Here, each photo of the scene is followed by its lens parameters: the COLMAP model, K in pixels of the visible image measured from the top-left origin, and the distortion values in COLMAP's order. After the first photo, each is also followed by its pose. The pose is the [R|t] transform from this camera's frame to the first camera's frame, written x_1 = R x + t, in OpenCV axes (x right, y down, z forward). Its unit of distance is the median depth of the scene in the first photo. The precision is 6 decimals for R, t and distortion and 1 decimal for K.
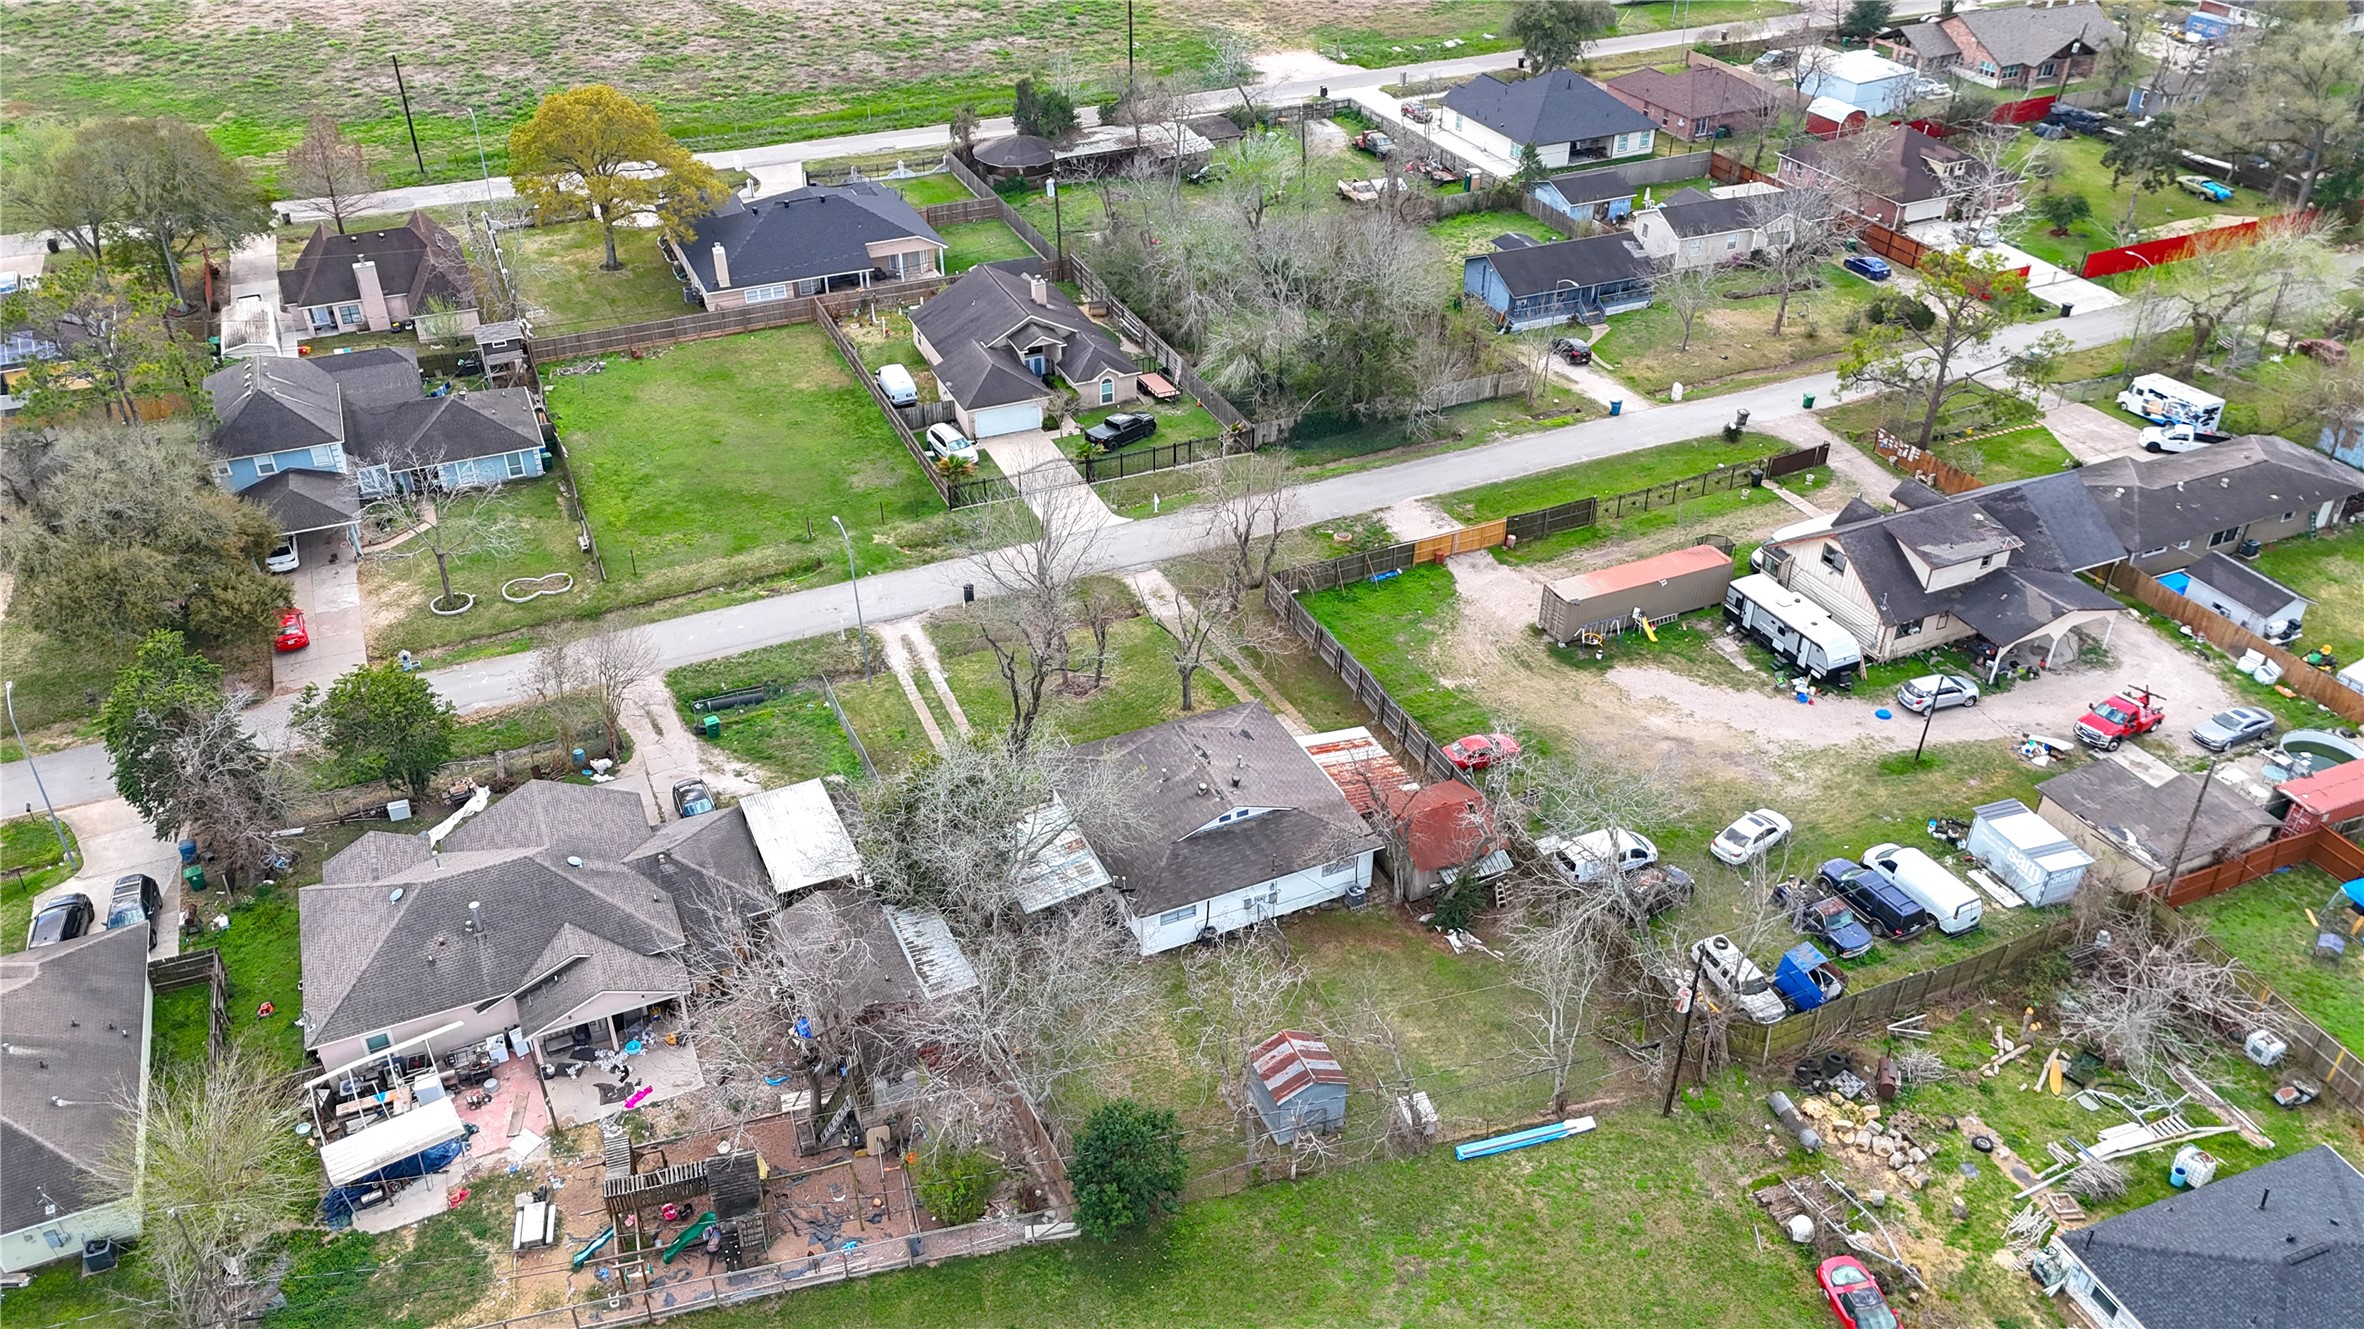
lens RADIAL K [[1741.7, 0, 1187.0], [0, 1741.7, 671.6], [0, 0, 1]] dist [0.070350, -0.067352]
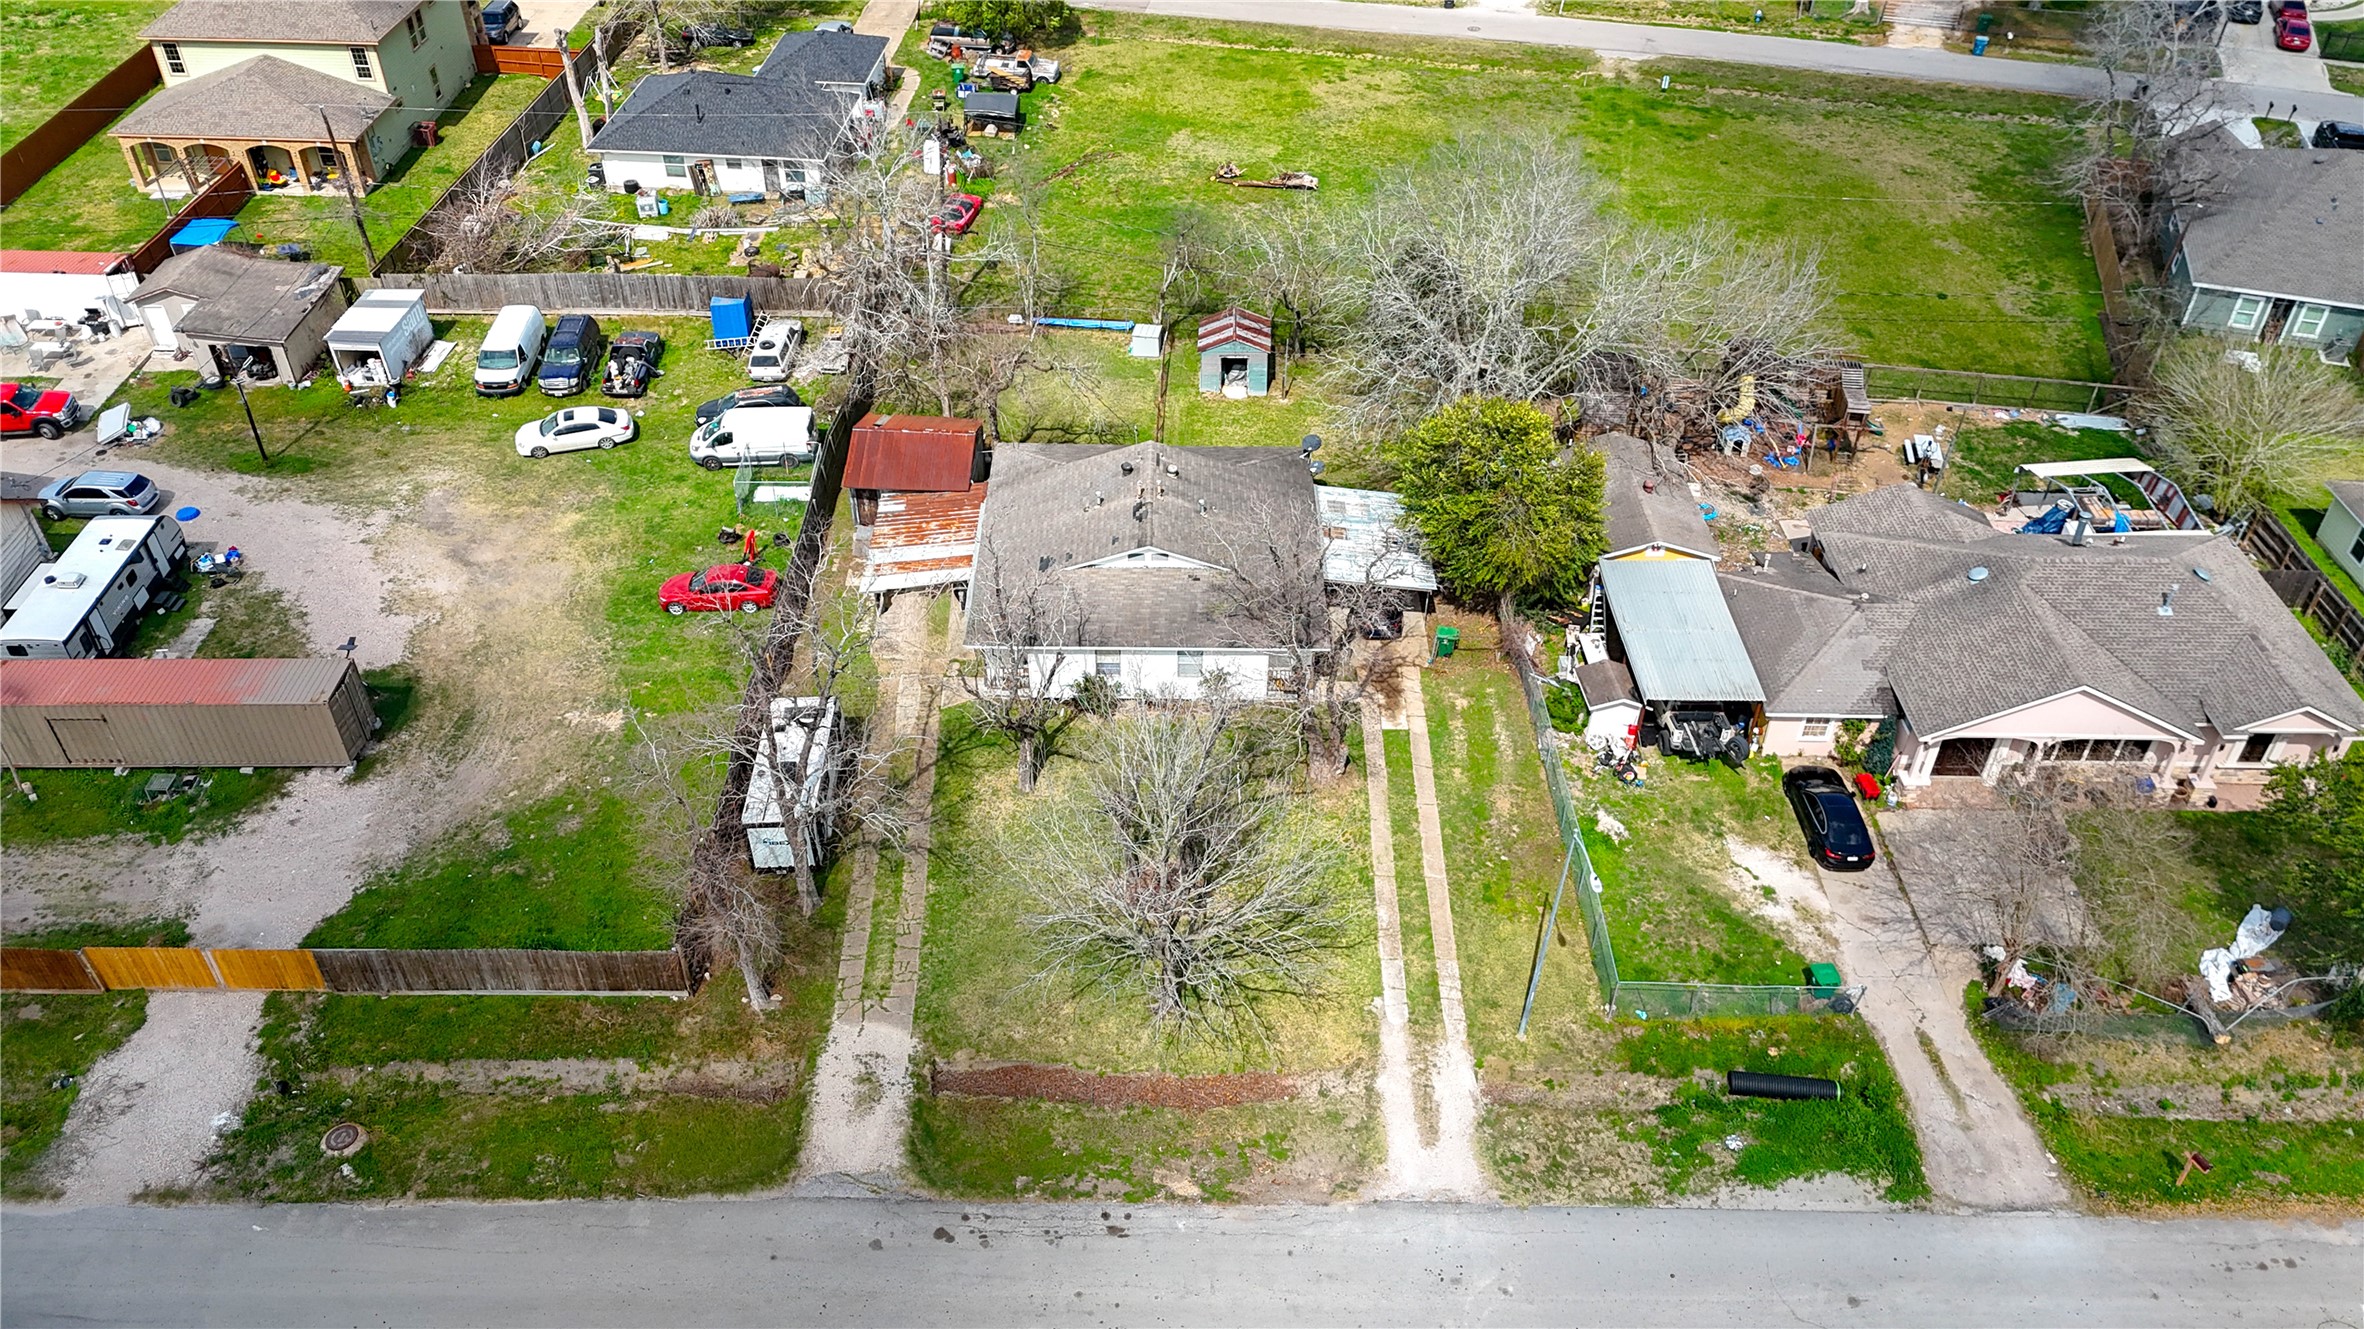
lens RADIAL K [[1741.7, 0, 1172.8], [0, 1741.7, 677.7], [0, 0, 1]] dist [0.070350, -0.067352]
pose [[-0.910388, -0.268684, 0.314646, -0.223794], [0.221859, 0.324899, 0.919358, -0.529267], [-0.349246, 0.906780, -0.236174, 1.069244]]
